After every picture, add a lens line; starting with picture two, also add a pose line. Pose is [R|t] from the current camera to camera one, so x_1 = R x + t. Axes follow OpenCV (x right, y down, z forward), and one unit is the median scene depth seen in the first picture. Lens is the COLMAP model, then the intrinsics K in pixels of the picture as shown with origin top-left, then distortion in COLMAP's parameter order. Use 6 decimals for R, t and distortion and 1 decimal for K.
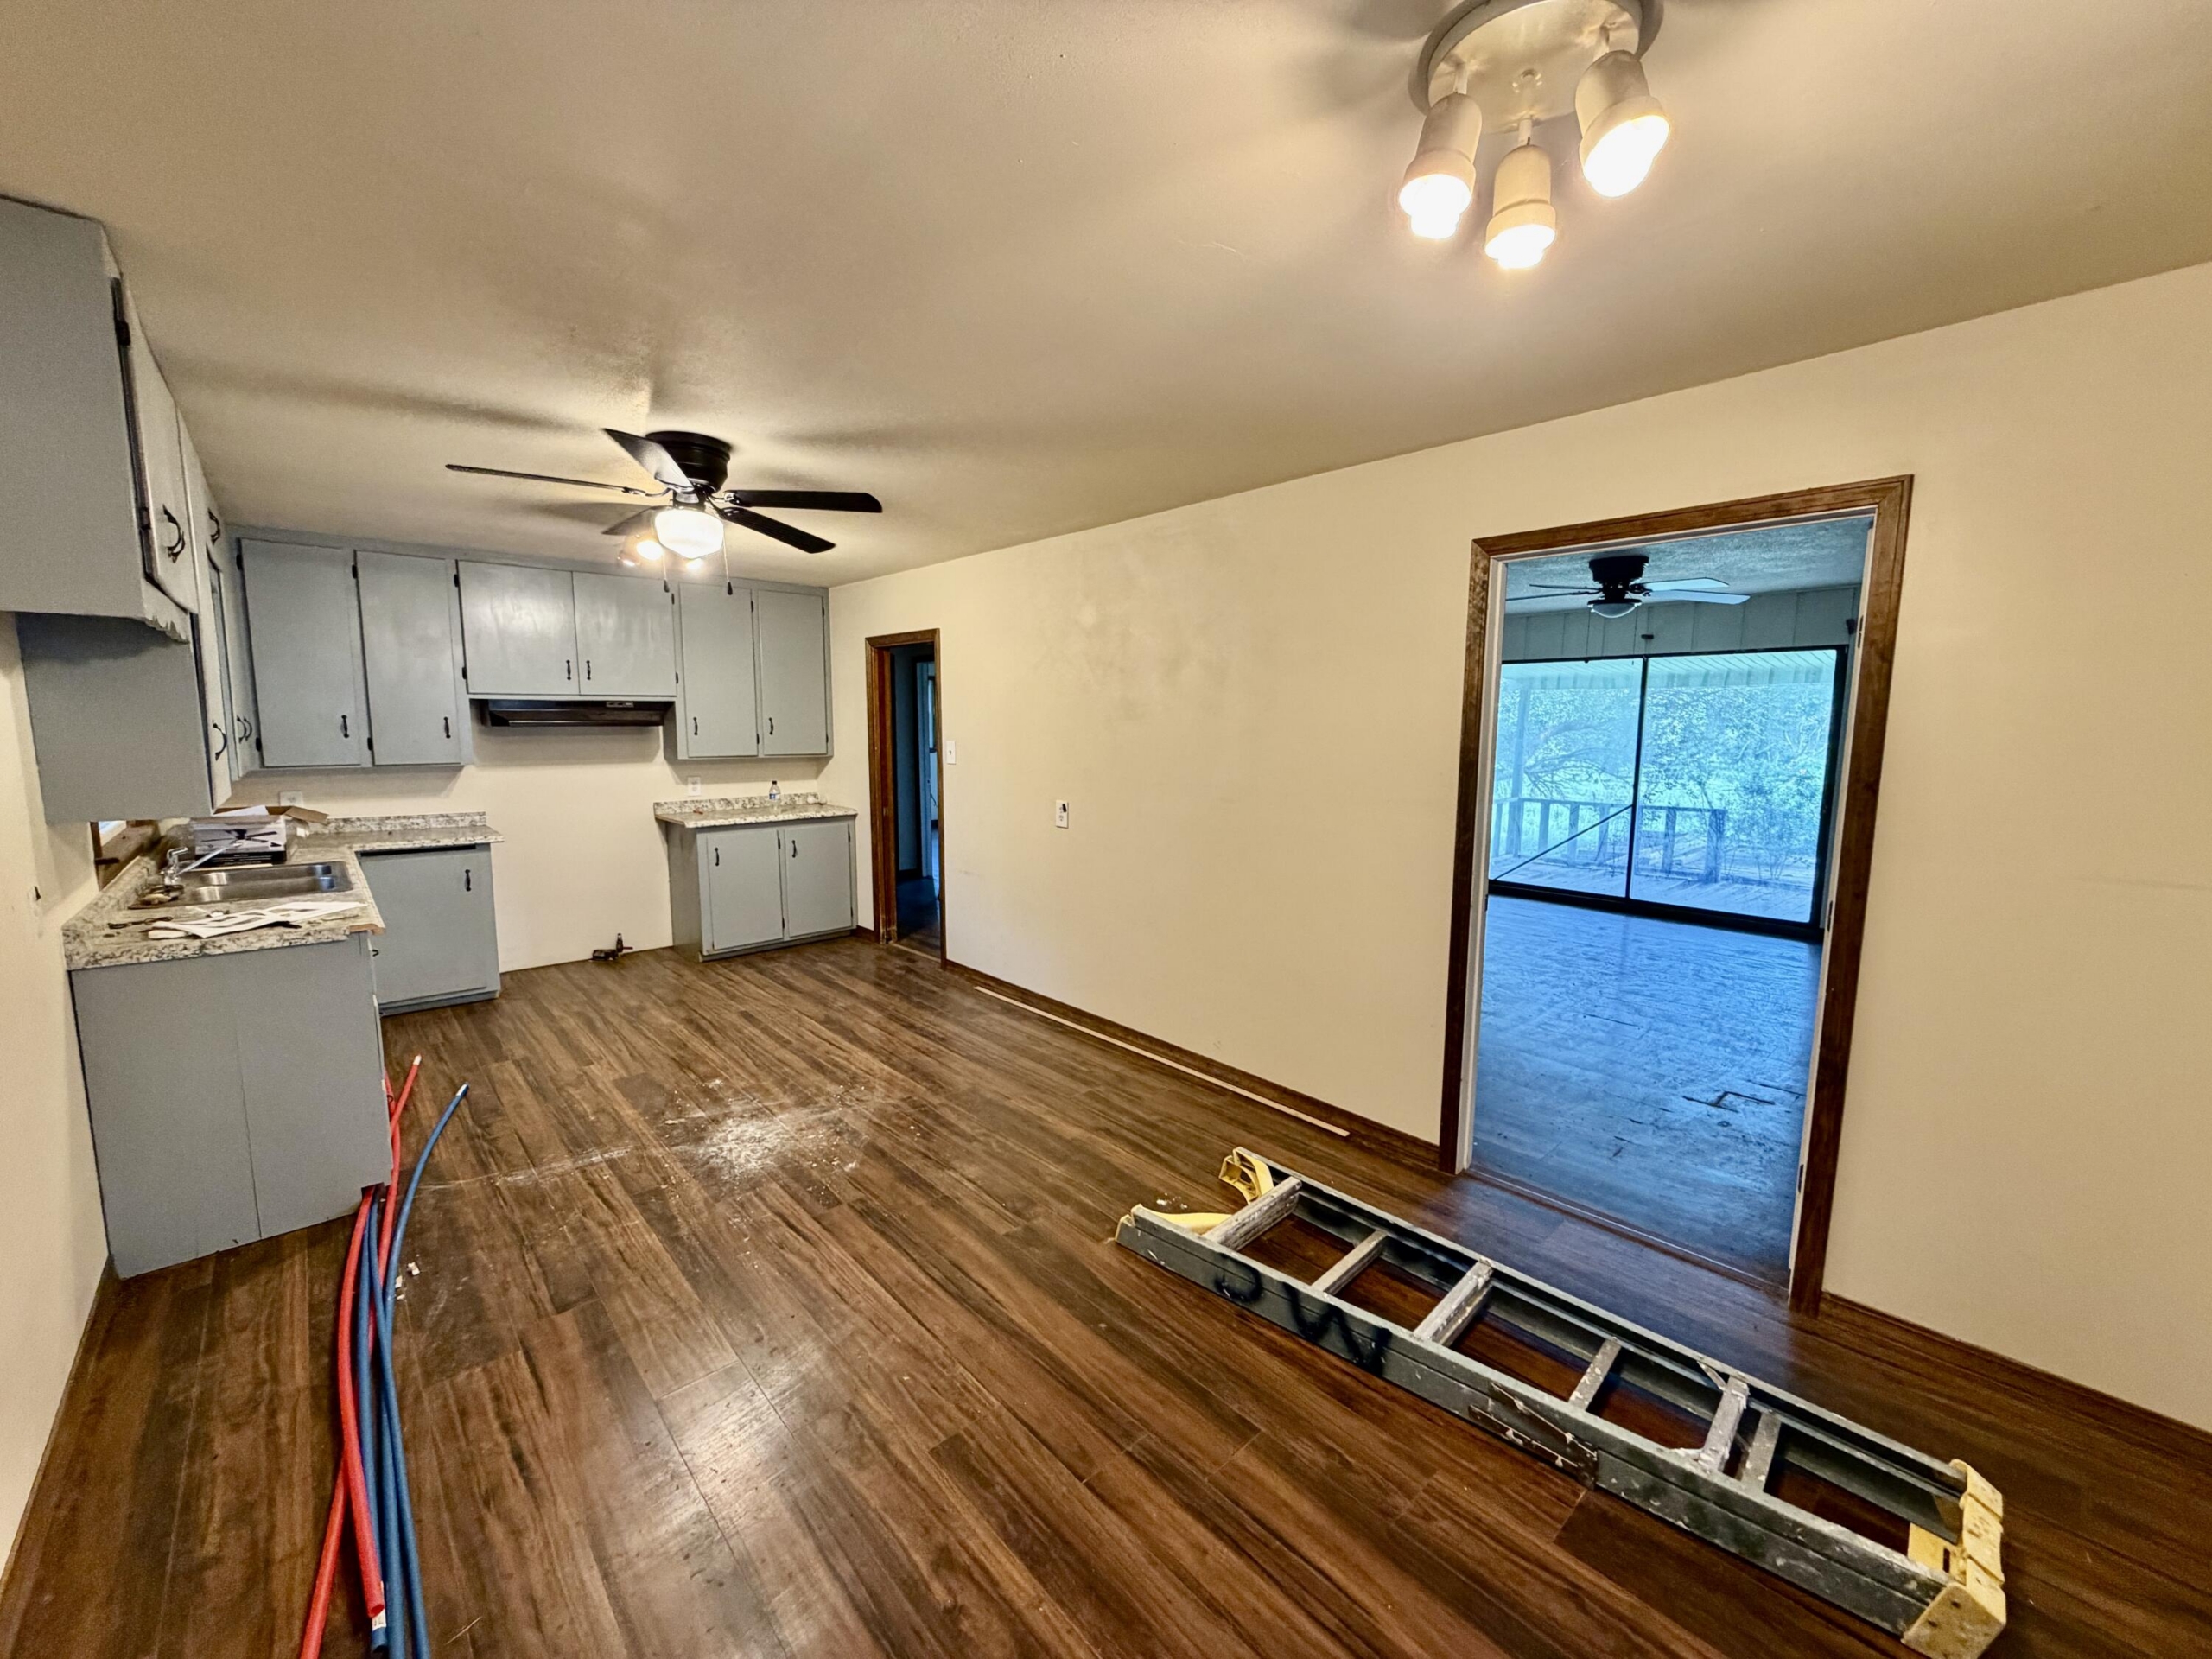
lens RADIAL K [[883.2, 0, 1103.2], [0, 883.2, 823.0], [0, 0, 1]] dist [0.000535, 0.000083]
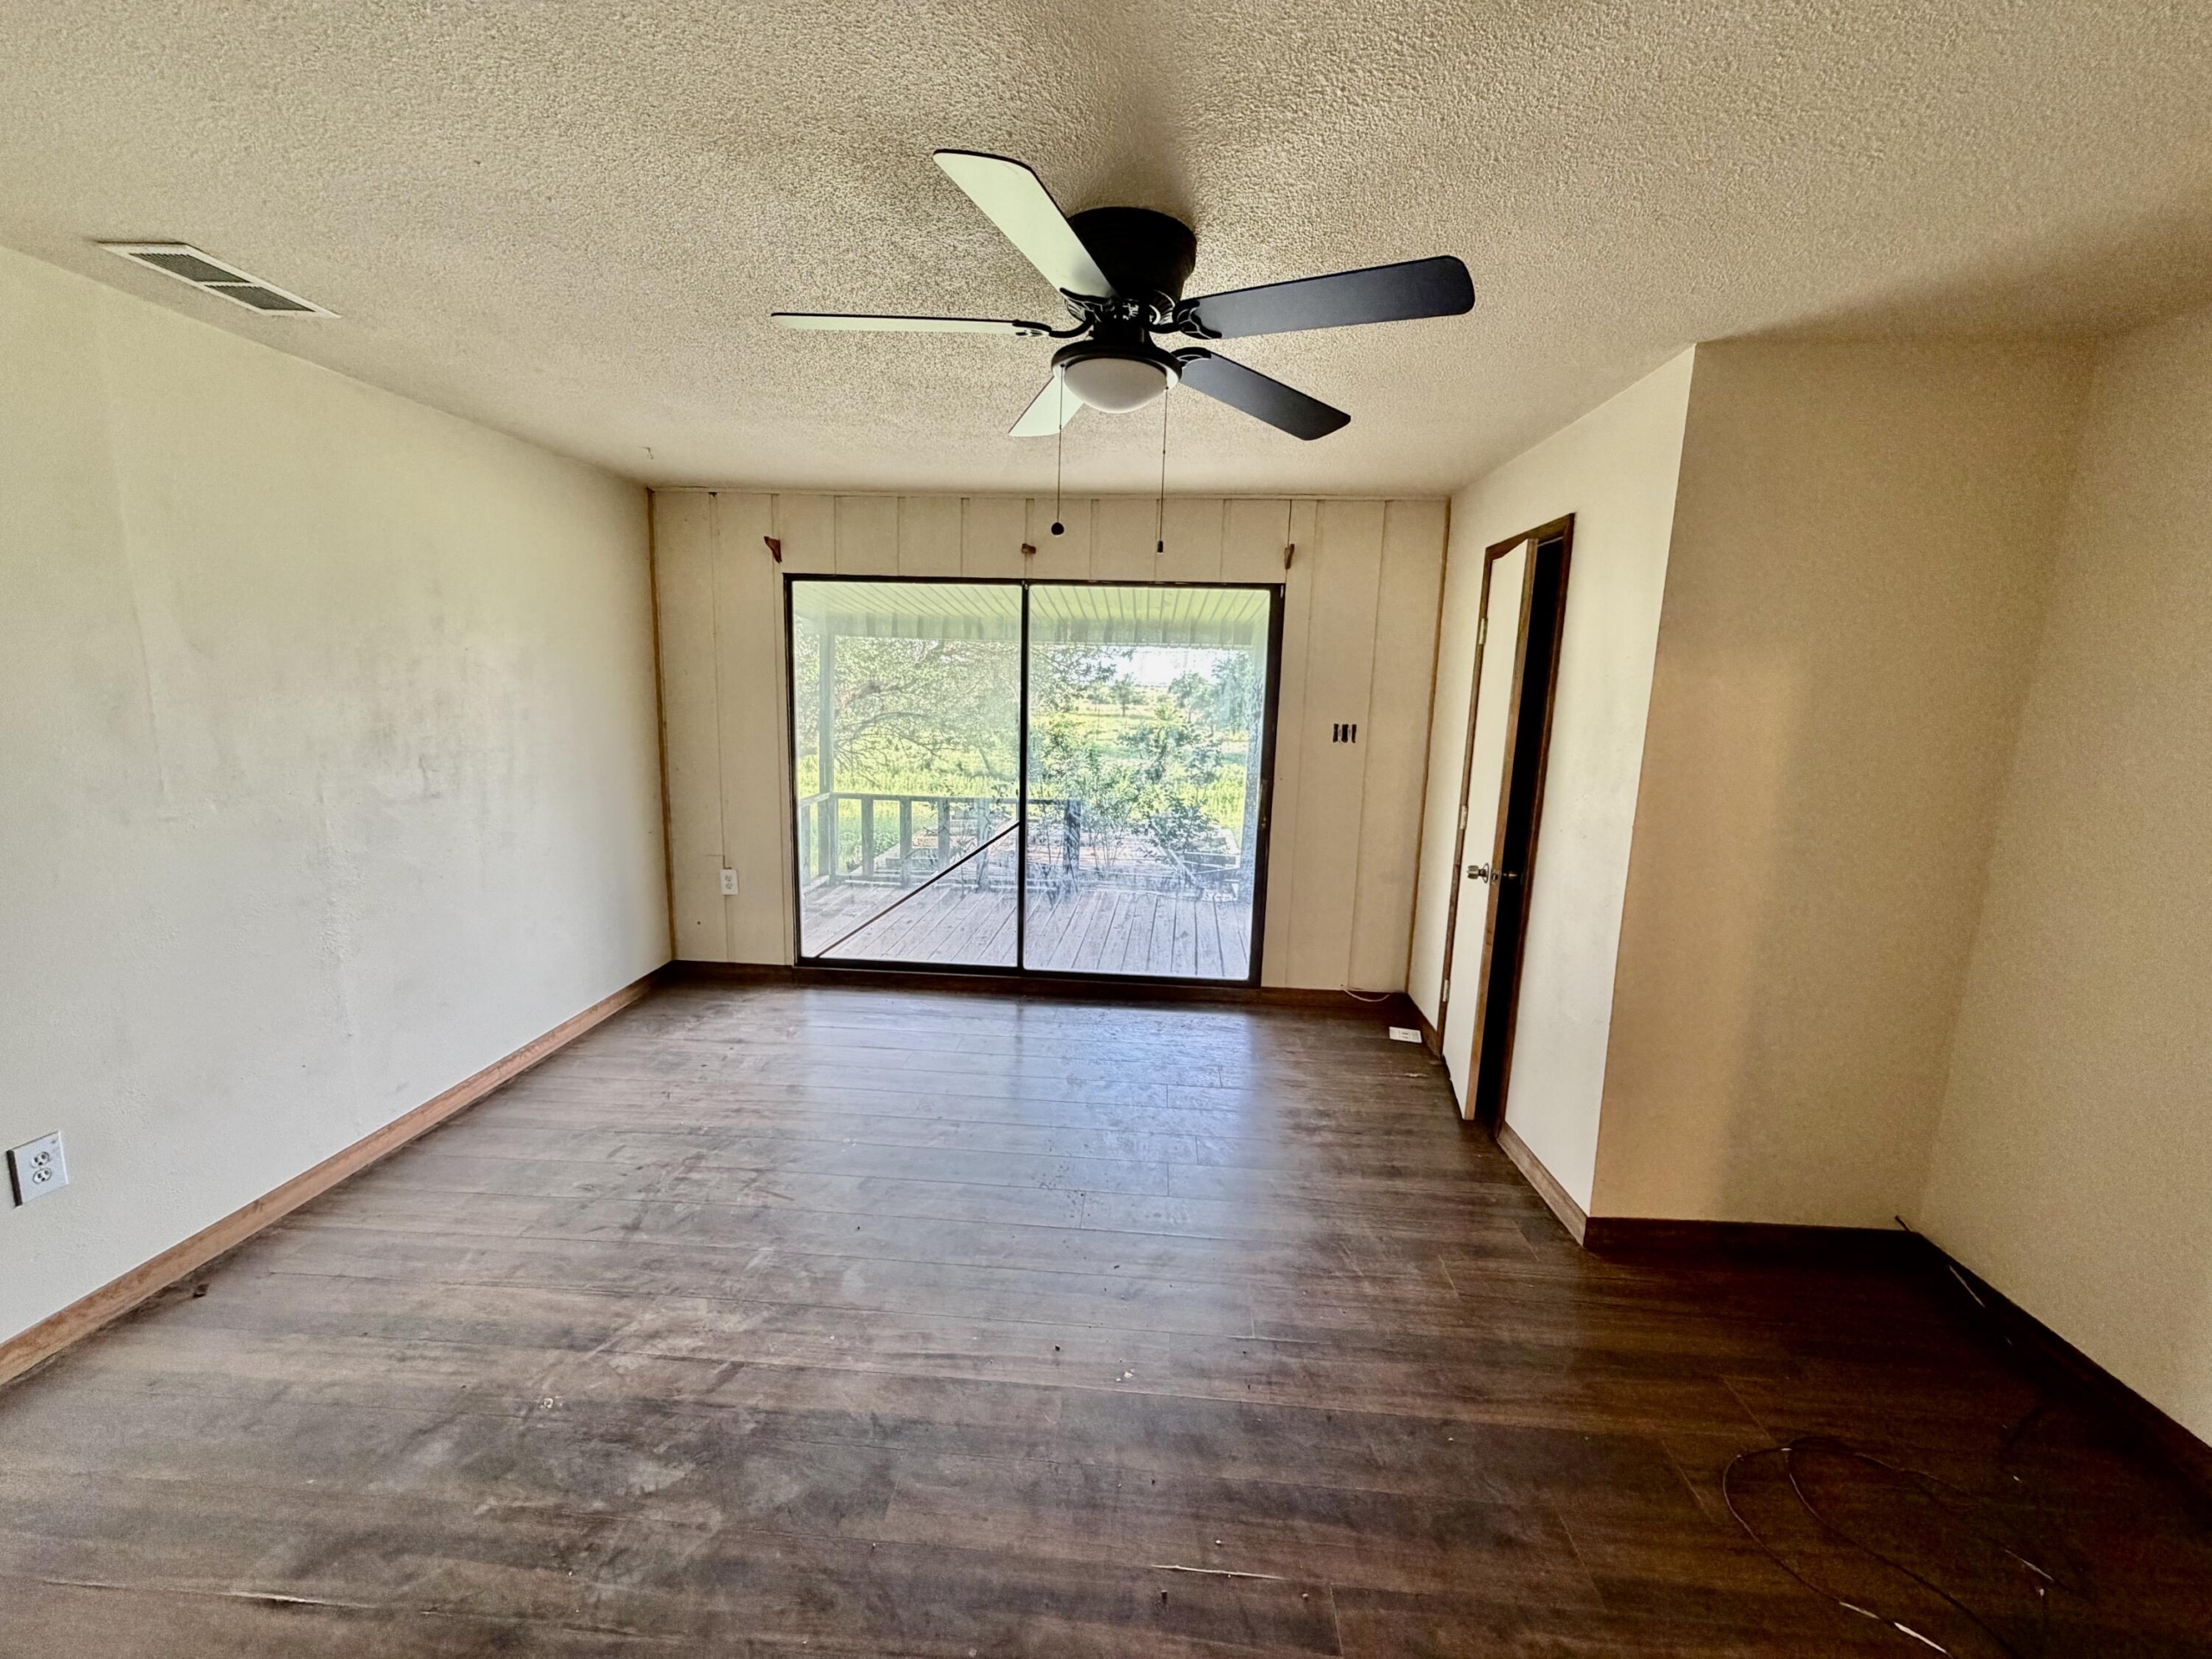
lens RADIAL K [[883.2, 0, 1106.2], [0, 883.2, 829.7], [0, 0, 1]] dist [0.000535, 0.000083]
pose [[0.720469, -0.096819, 0.686695, 0.235320], [0.057881, 0.995147, 0.079580, -0.068321], [-0.691067, -0.017589, 0.722577, 0.557024]]
